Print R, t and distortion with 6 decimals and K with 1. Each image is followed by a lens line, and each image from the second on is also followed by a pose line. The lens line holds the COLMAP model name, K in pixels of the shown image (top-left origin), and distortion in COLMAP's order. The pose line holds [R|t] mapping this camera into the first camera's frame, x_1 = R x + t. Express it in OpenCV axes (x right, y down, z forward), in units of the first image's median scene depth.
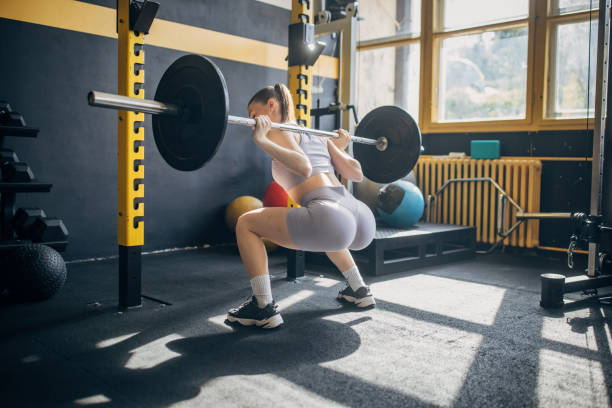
lens RADIAL K [[600.5, 0, 306.4], [0, 600.5, 194.8], [0, 0, 1]] dist [-0.014357, 0.002061]
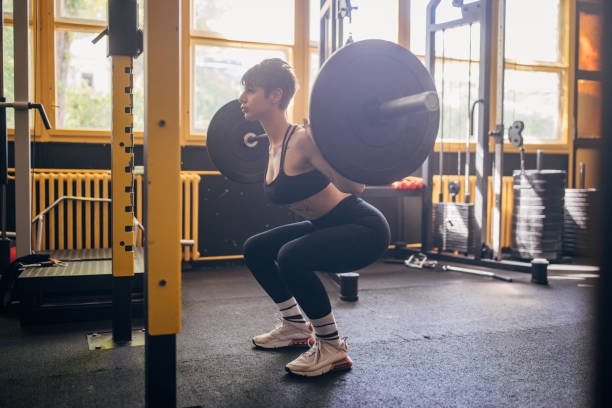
lens RADIAL K [[600.5, 0, 306.4], [0, 600.5, 194.8], [0, 0, 1]] dist [-0.014357, 0.002061]
pose [[0.358747, -0.046443, 0.932279, -0.458126], [0.065334, 0.997561, 0.024555, -0.033096], [-0.931145, 0.052101, 0.360907, 0.417586]]
